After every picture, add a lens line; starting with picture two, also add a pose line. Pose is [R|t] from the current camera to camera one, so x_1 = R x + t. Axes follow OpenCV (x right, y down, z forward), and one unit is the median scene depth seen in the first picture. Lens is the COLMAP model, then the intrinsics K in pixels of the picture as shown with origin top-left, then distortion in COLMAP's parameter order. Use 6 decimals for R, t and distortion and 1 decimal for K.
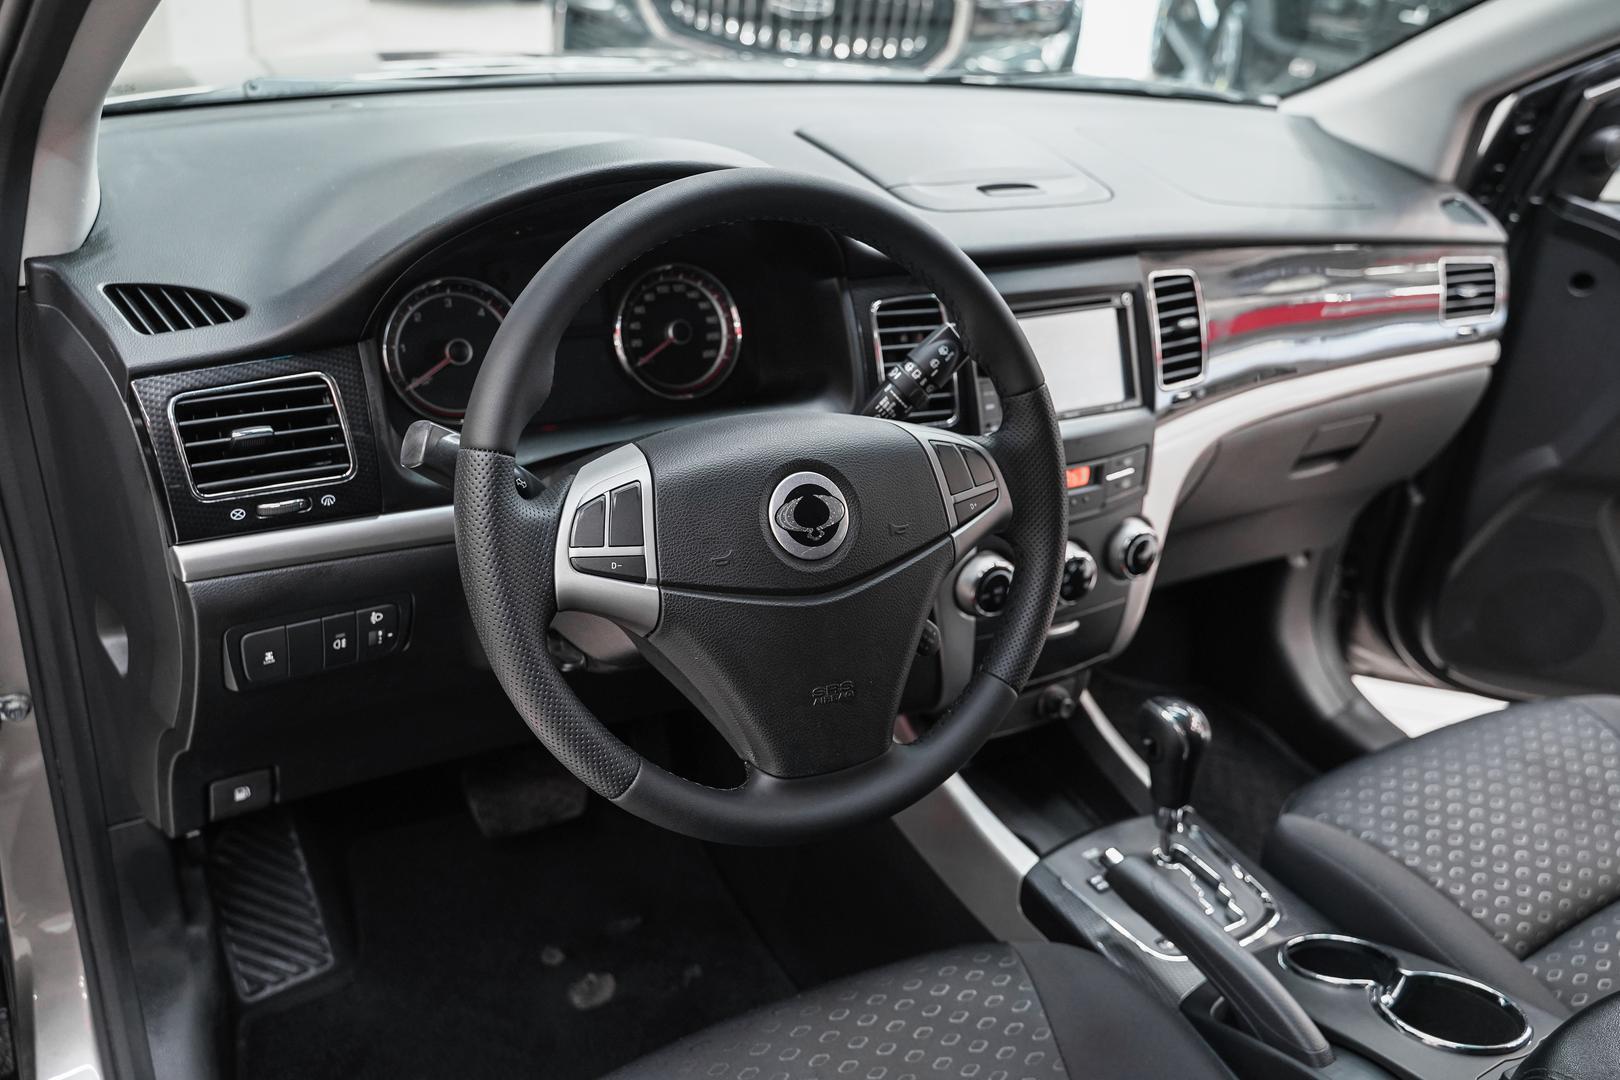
lens RADIAL K [[1335.0, 0, 775.3], [0, 1335.0, 518.7], [0, 0, 1]] dist [-0.012412, -0.000563]
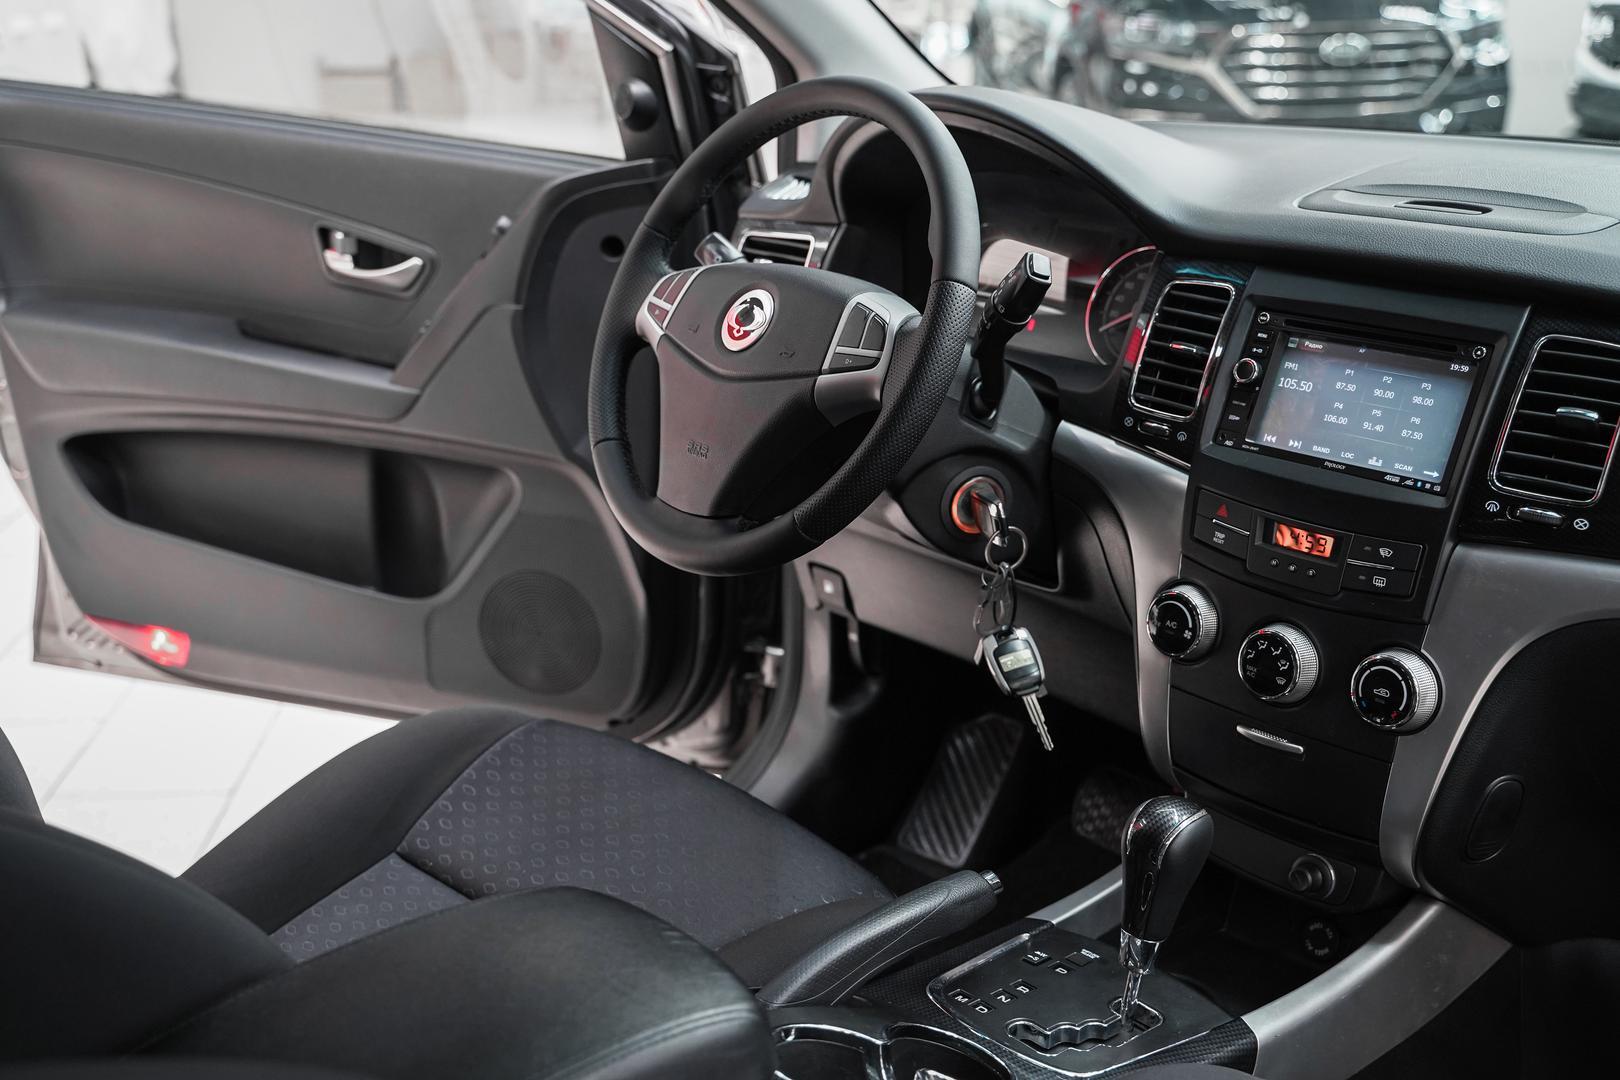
lens RADIAL K [[1787.4, 0, 770.7], [0, 1787.4, 507.9], [0, 0, 1]] dist [-0.004162, 0.001458]
pose [[0.173375, 0.194687, -0.965421, 1.124991], [-0.432776, 0.895611, 0.102889, -0.017879], [0.884673, 0.399973, 0.239532, 0.428214]]
